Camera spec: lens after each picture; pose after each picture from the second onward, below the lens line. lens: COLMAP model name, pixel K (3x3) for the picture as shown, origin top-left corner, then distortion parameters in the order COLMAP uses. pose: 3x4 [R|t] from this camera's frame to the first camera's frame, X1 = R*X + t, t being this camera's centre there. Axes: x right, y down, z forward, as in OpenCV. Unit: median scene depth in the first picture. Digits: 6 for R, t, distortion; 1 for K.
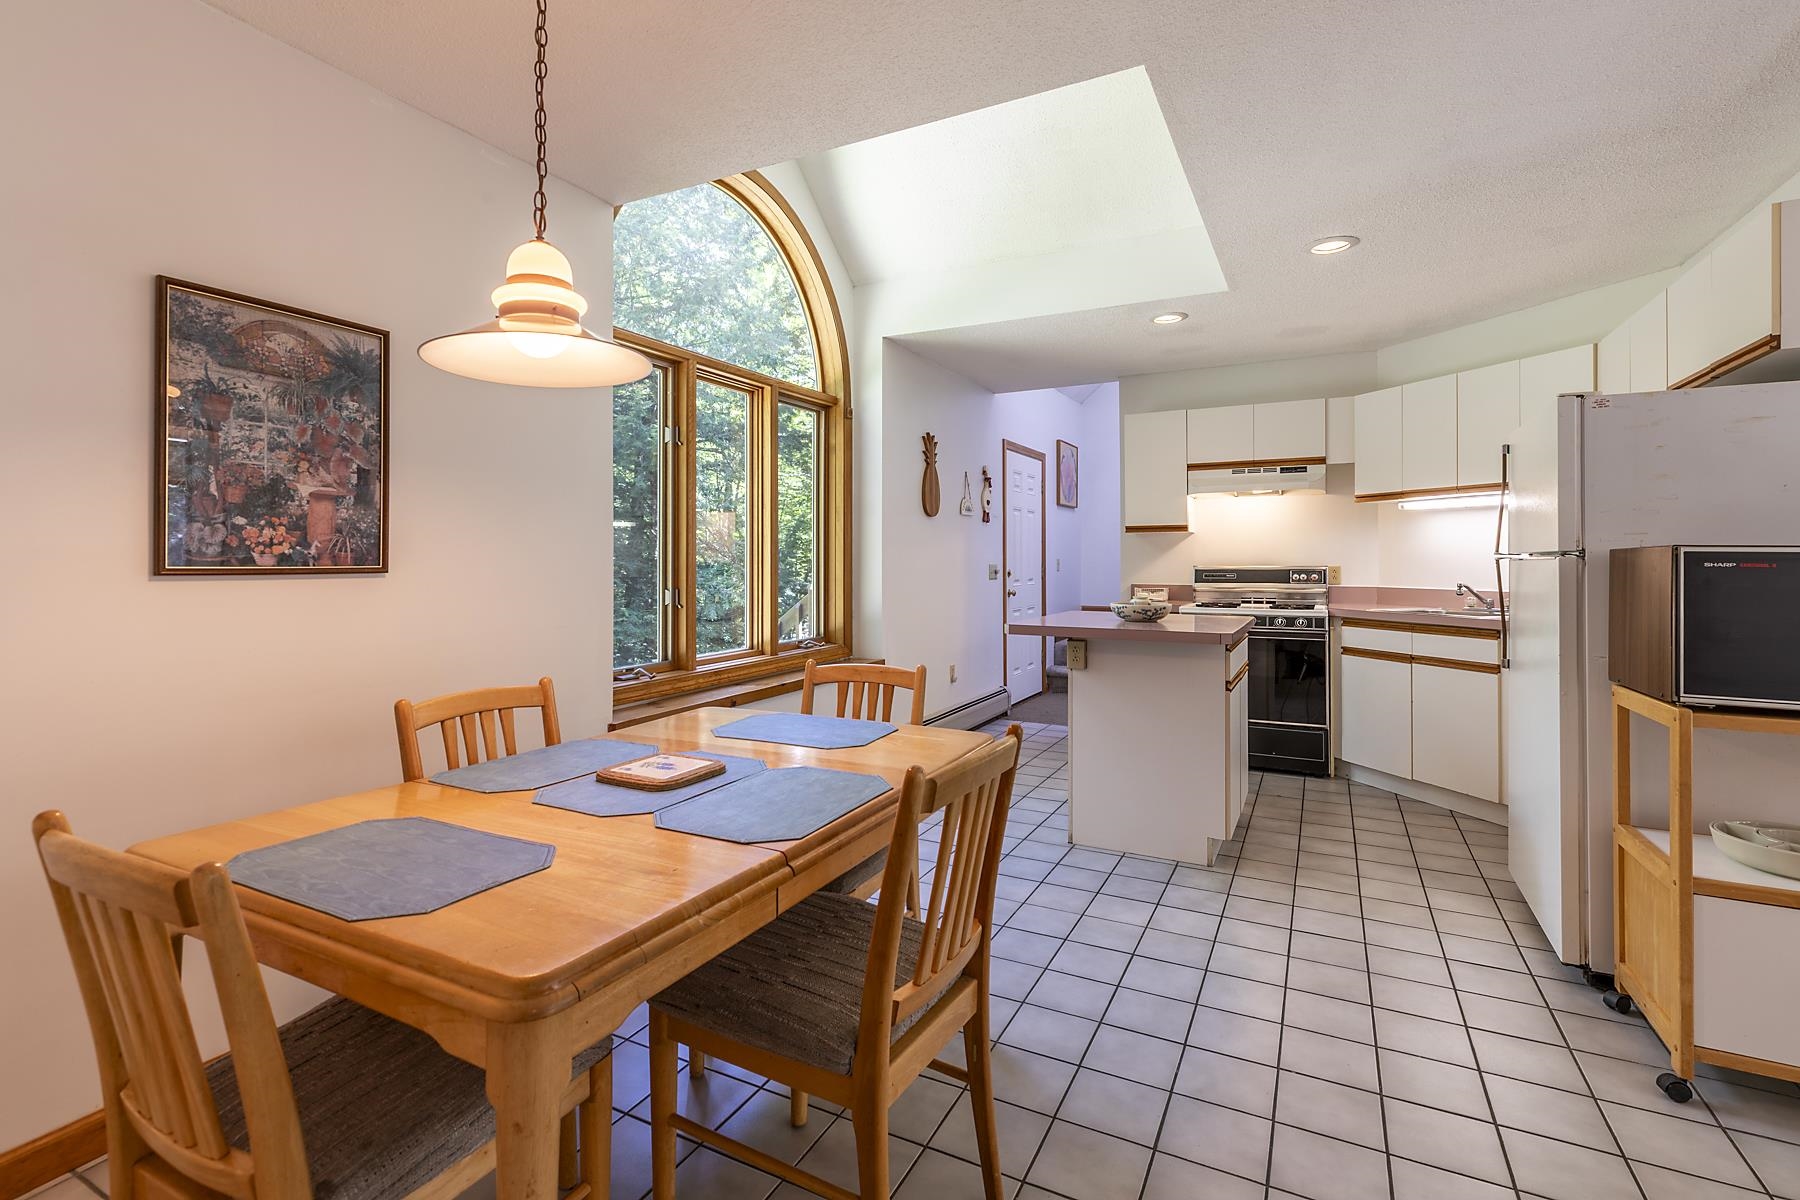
lens RADIAL K [[818.0, 0, 887.6], [0, 818.0, 552.0], [0, 0, 1]] dist [0.003805, -0.000452]
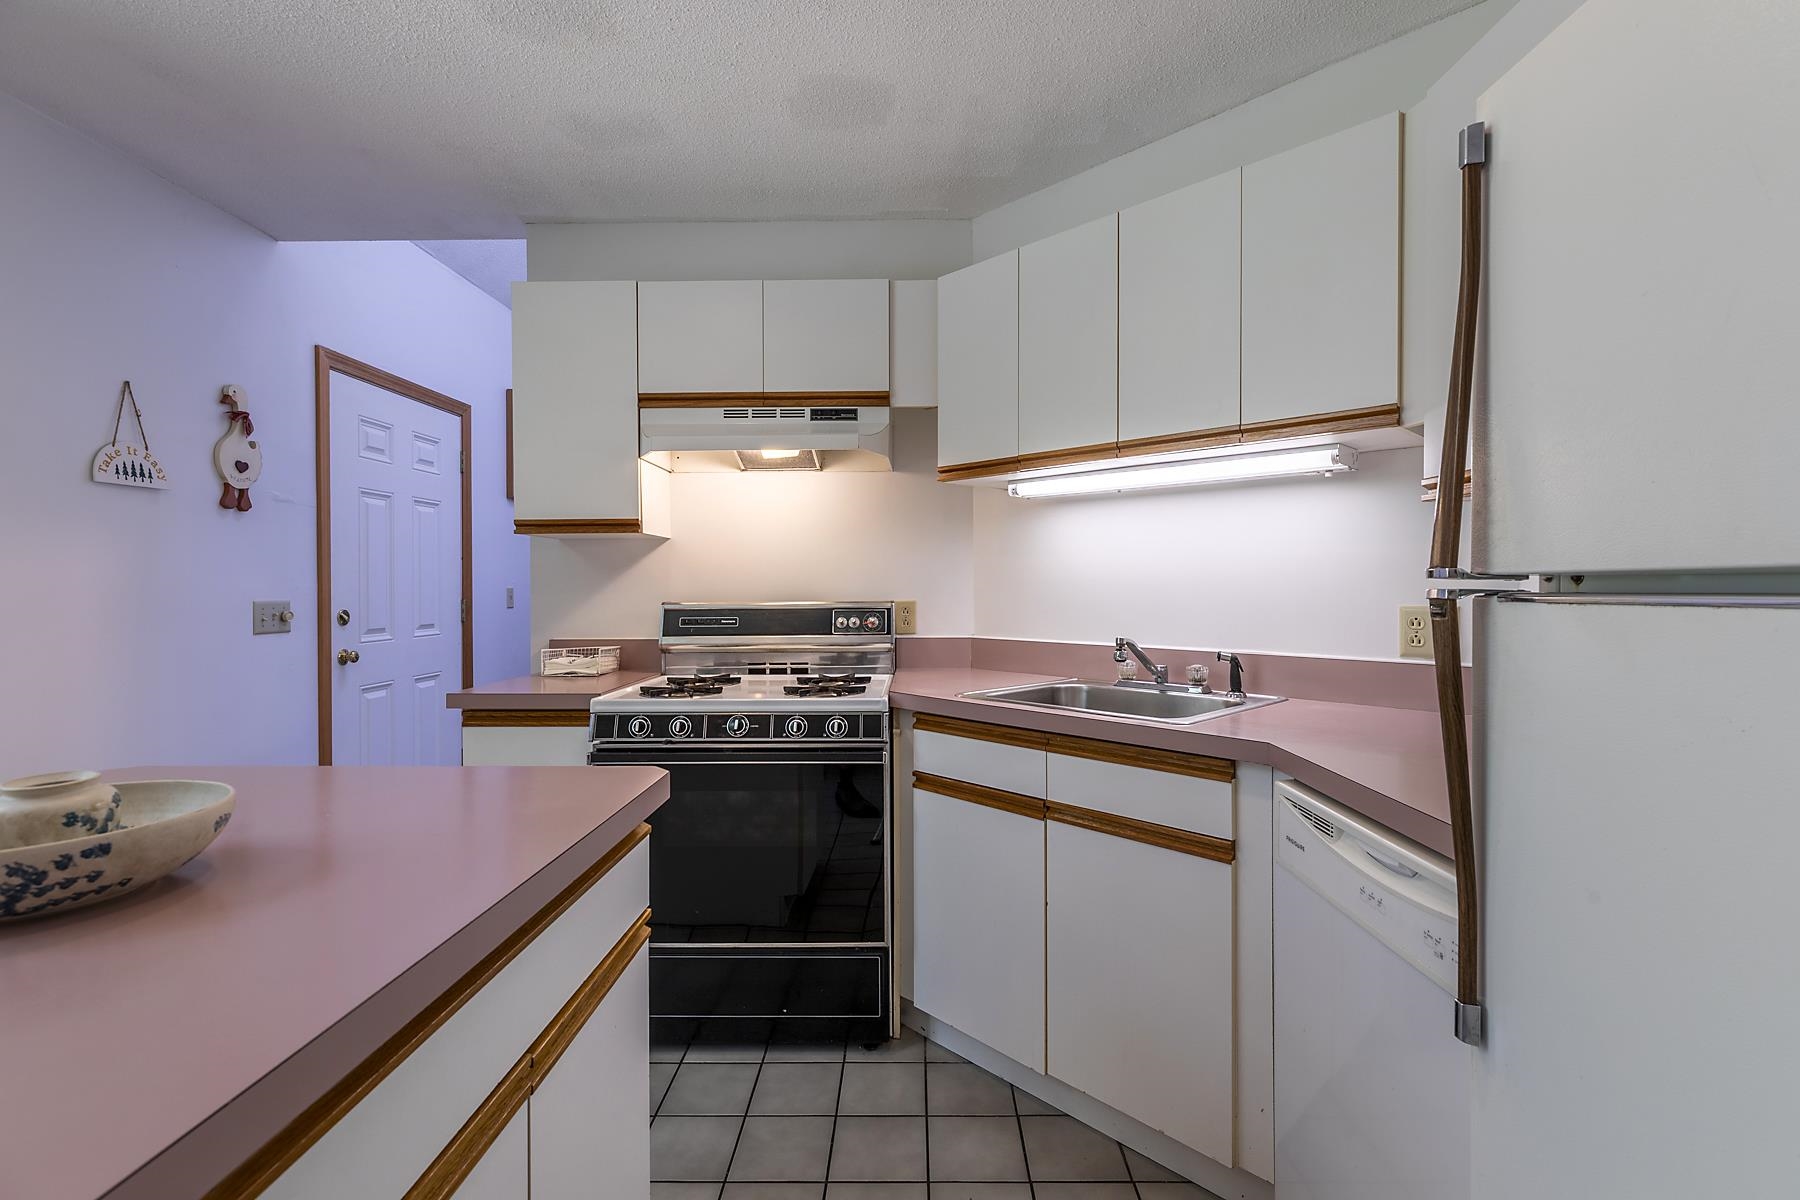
lens RADIAL K [[818.0, 0, 899.1], [0, 818.0, 591.4], [0, 0, 1]] dist [0.003805, -0.000452]
pose [[0.891052, -0.005461, 0.453869, 0.326621], [-0.001366, 0.999891, 0.014713, 0.002569], [-0.453900, -0.013730, 0.890947, 0.572580]]
